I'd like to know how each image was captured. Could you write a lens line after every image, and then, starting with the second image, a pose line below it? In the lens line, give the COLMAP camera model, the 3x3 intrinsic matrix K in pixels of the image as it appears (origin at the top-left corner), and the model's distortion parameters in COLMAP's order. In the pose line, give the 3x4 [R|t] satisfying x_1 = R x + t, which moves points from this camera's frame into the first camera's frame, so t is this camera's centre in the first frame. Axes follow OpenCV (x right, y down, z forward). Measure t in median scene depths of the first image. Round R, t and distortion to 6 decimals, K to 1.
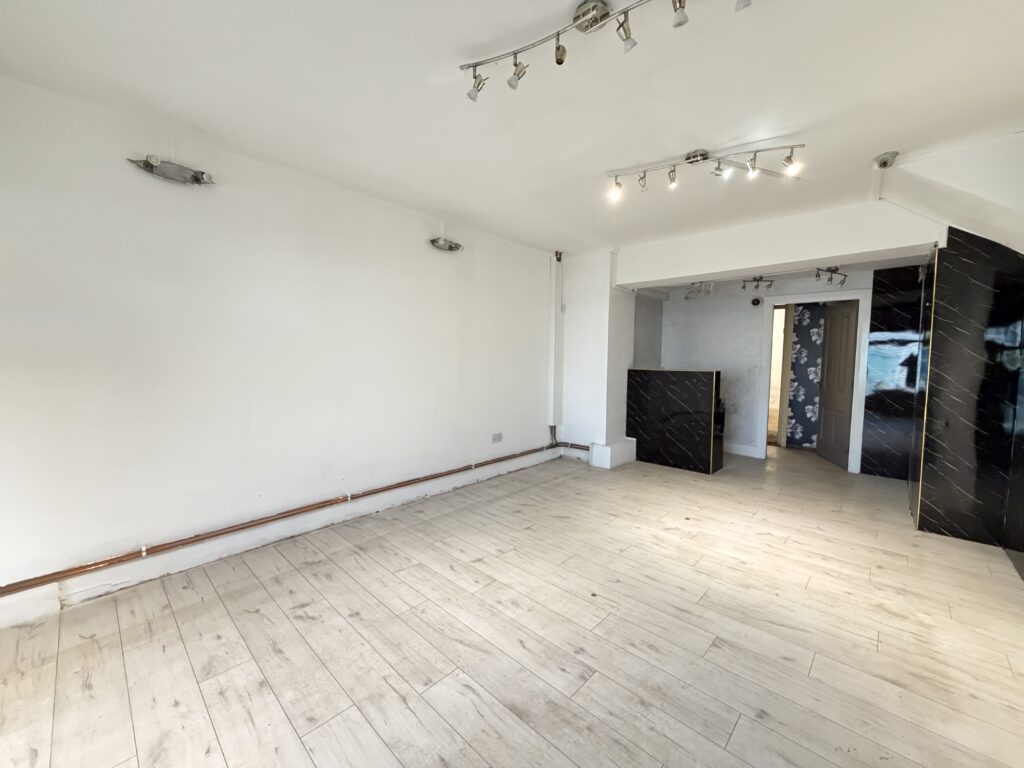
lens RADIAL K [[407.0, 0, 509.0], [0, 407.0, 391.6], [0, 0, 1]] dist [0.007457, 0.000159]
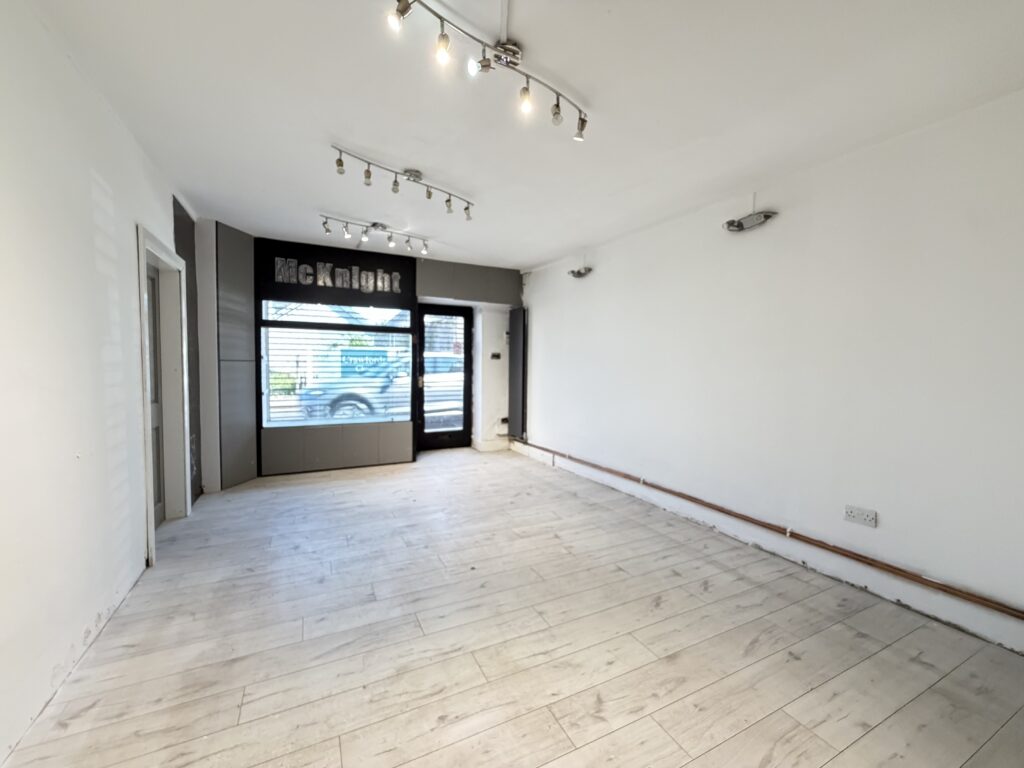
lens RADIAL K [[407.0, 0, 512.9], [0, 407.0, 377.3], [0, 0, 1]] dist [0.007457, 0.000159]
pose [[-0.332857, 0.011080, -0.942912, 1.162788], [-0.098096, 0.994099, 0.046311, -0.087422], [0.937861, 0.107911, -0.329806, 1.338043]]
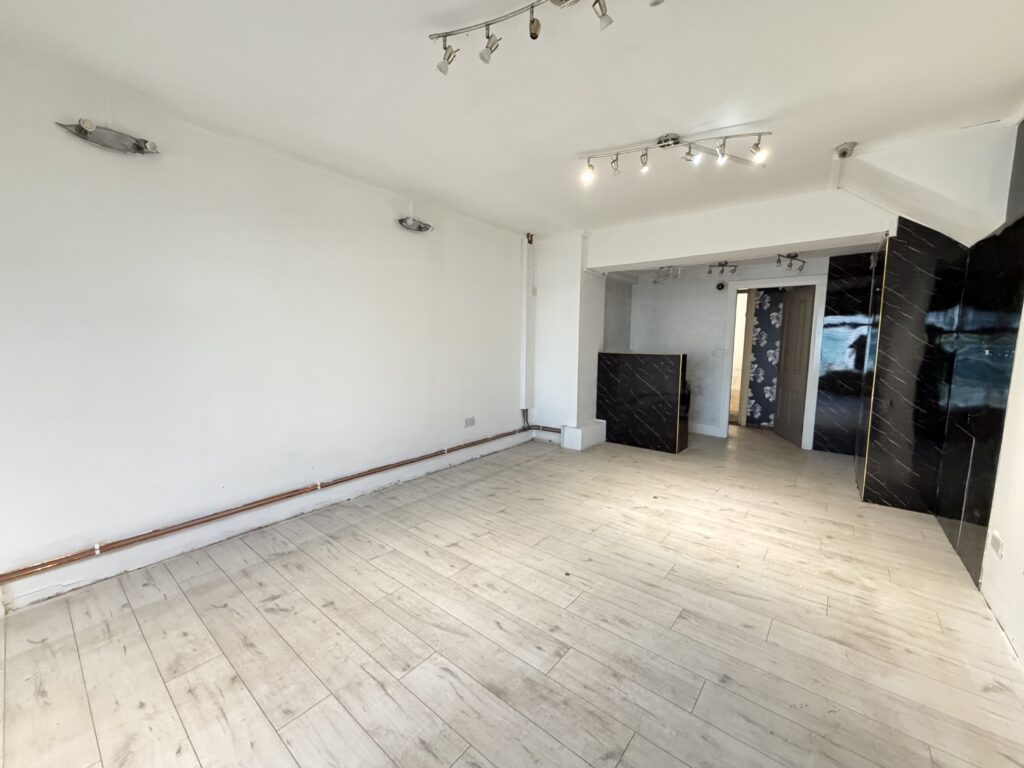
lens RADIAL K [[407.0, 0, 507.8], [0, 407.0, 390.6], [0, 0, 1]] dist [0.007457, 0.000159]
pose [[0.997539, -0.010633, 0.069309, -0.007581], [0.007837, 0.999149, 0.040491, -0.006058], [-0.069680, -0.039848, 0.996773, 0.004897]]
